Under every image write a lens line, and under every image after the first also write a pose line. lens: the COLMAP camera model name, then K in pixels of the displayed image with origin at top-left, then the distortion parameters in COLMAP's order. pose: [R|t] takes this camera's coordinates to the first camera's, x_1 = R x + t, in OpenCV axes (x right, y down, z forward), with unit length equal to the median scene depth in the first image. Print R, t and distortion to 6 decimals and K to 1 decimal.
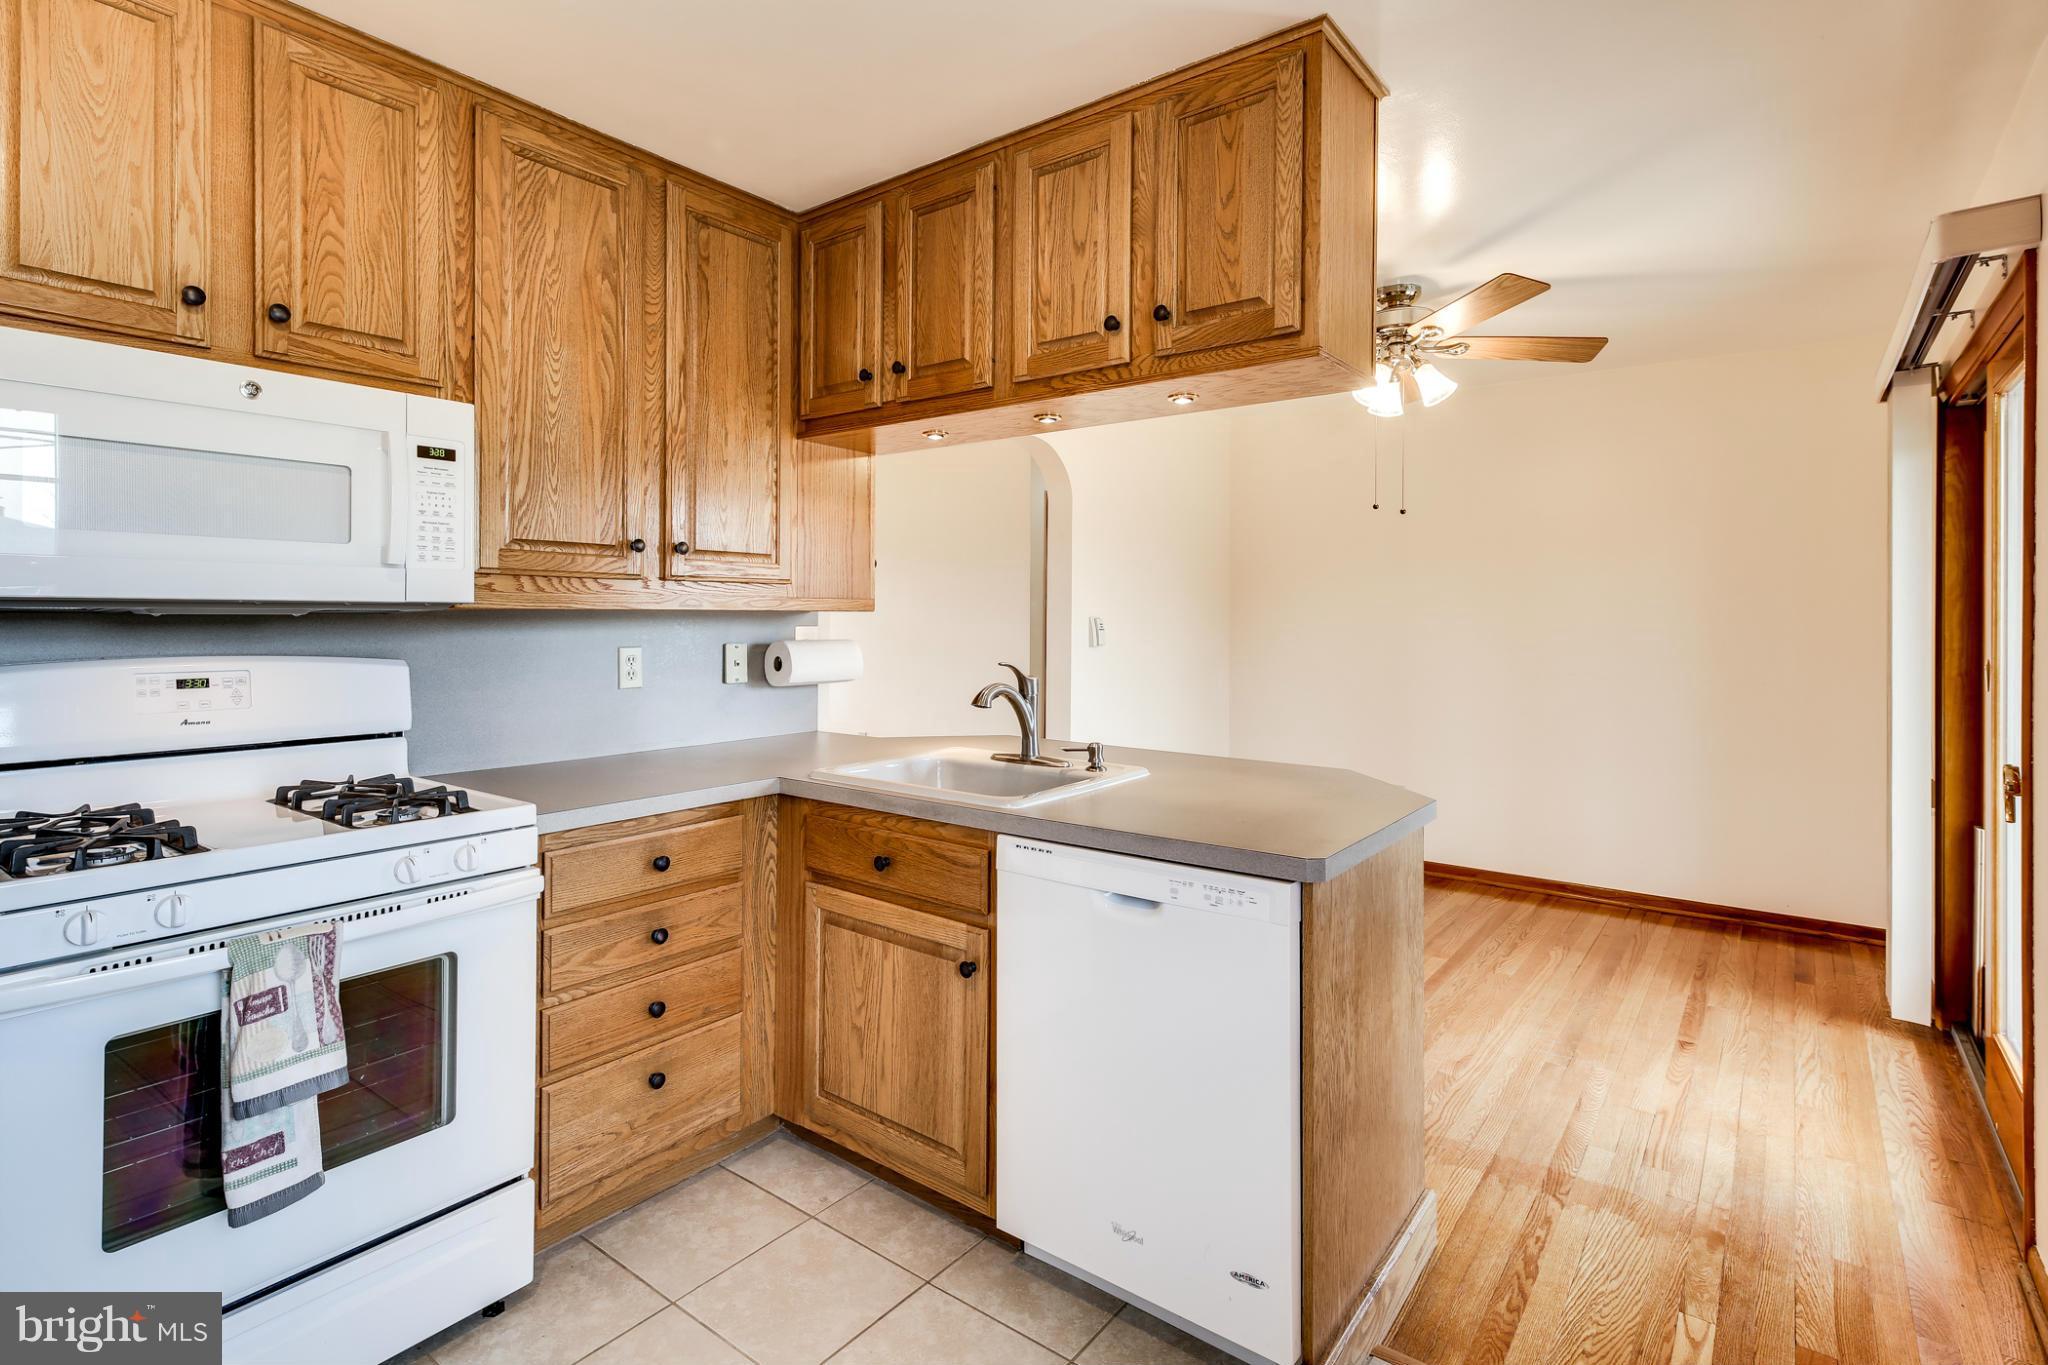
lens RADIAL K [[992.5, 0, 1013.4], [0, 992.5, 612.8], [0, 0, 1]] dist [0.016816, -0.006342]
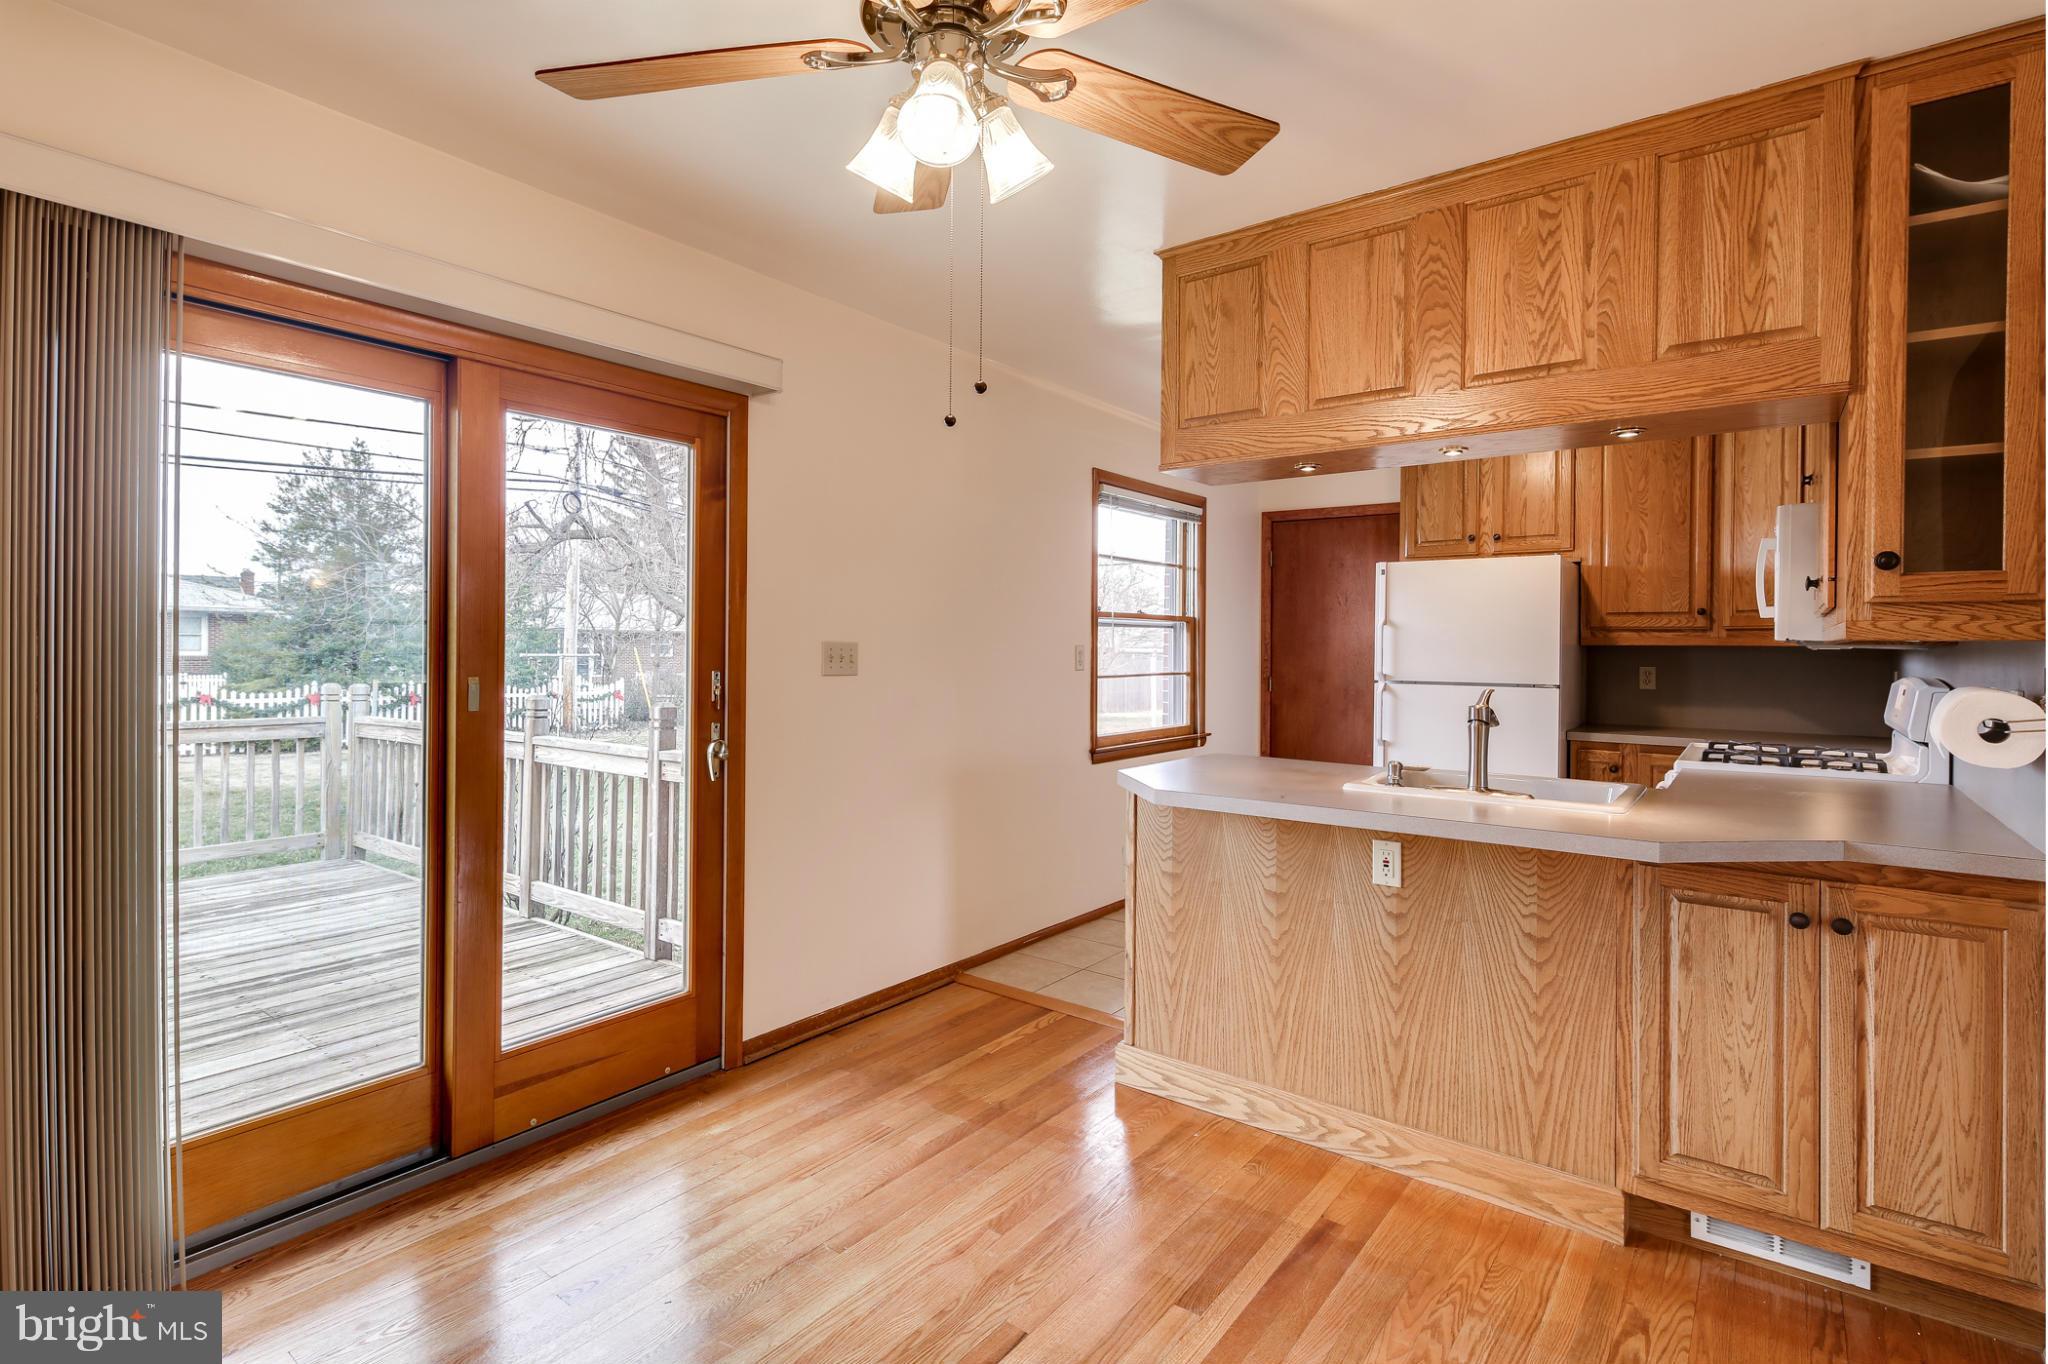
lens RADIAL K [[996.0, 0, 1019.5], [0, 996.0, 651.9], [0, 0, 1]] dist [0.014114, -0.000881]
pose [[-0.999858, -0.012330, -0.011527, 0.590479], [-0.012396, 0.999907, 0.005616, 0.011893], [0.011457, 0.005758, -0.999918, 2.445438]]
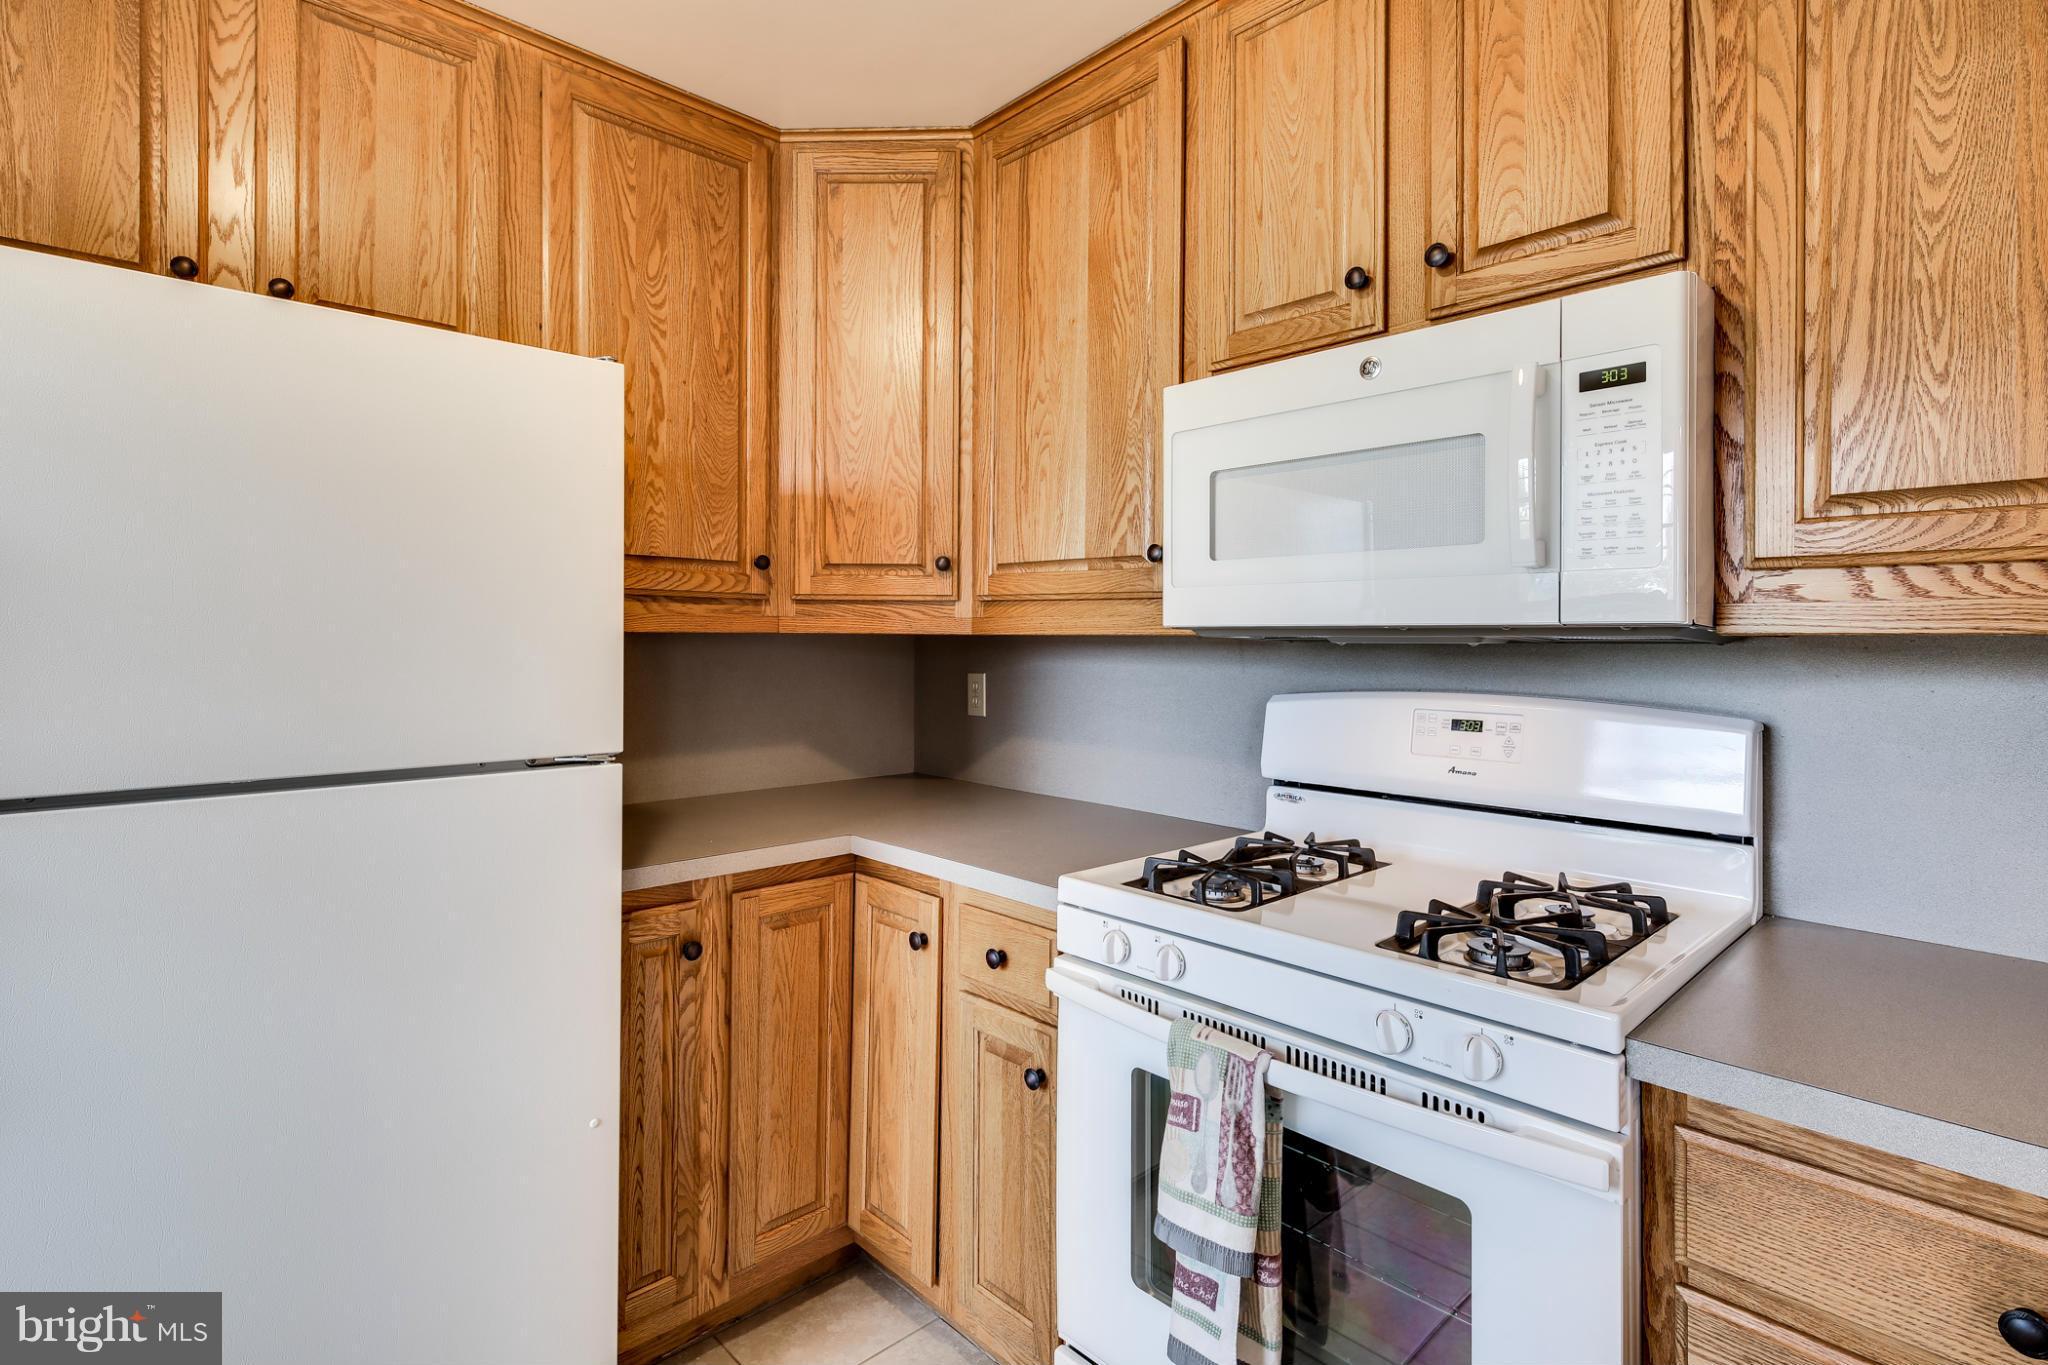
lens RADIAL K [[998.7, 0, 1021.3], [0, 998.7, 631.5], [0, 0, 1]] dist [0.016580, -0.006768]
pose [[-0.158119, -0.011509, -0.987353, 0.073036], [-0.002272, 0.999934, -0.011292, 0.001665], [0.987417, 0.000458, -0.158135, 0.713047]]
